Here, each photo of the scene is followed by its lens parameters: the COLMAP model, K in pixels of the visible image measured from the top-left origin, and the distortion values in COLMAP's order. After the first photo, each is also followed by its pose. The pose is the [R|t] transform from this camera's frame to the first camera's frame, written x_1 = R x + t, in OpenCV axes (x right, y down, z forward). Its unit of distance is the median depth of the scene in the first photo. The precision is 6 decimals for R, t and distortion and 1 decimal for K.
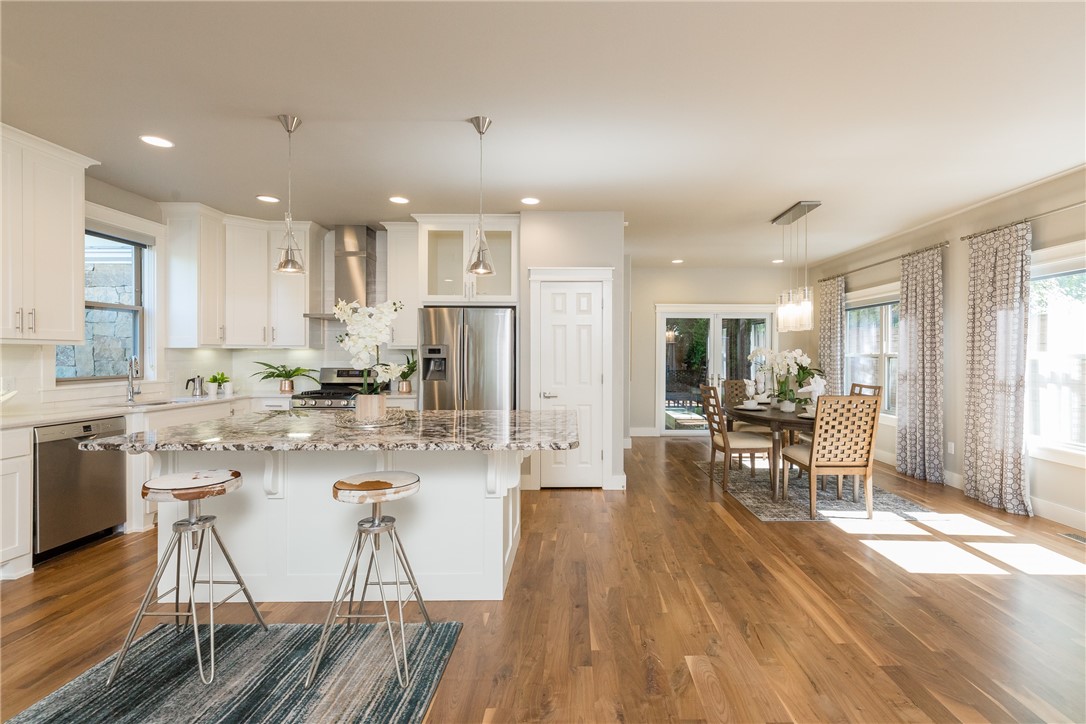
lens RADIAL K [[479.8, 0, 591.2], [0, 479.8, 357.5], [0, 0, 1]] dist [-0.001639, -0.000331]
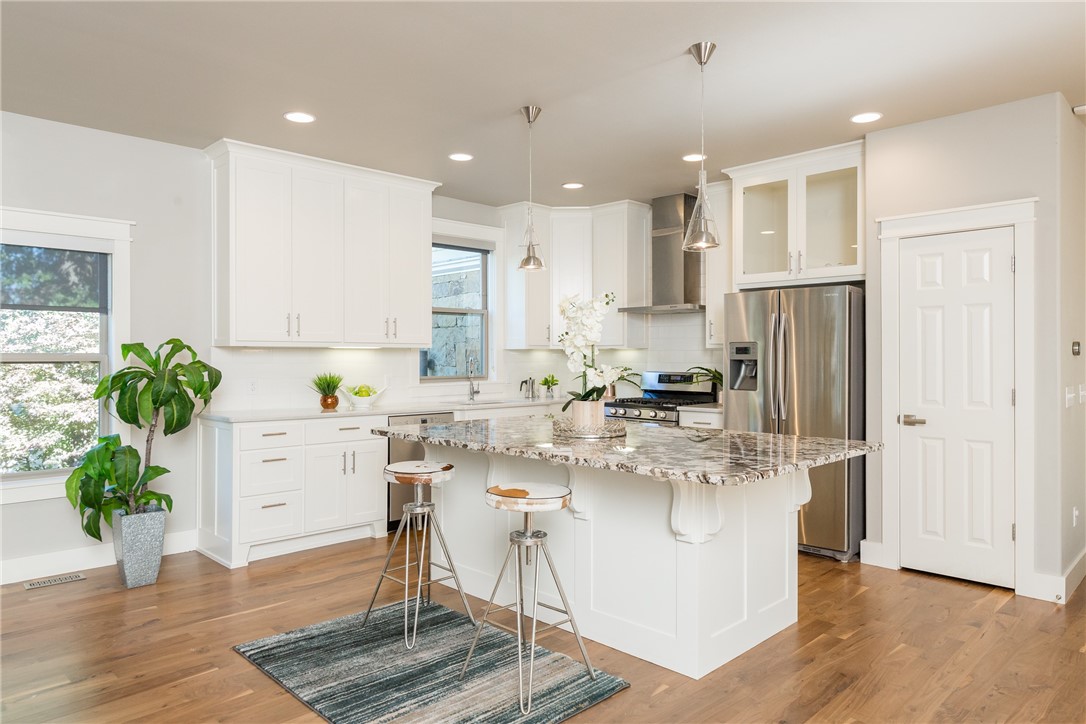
lens RADIAL K [[711.3, 0, 553.4], [0, 711.3, 352.6], [0, 0, 1]] dist [0.000262, -0.006269]
pose [[0.694564, -0.005866, -0.719407, 0.273782], [-0.000886, 0.999959, -0.009009, 0.000468], [0.719431, 0.006895, 0.694530, 0.033150]]
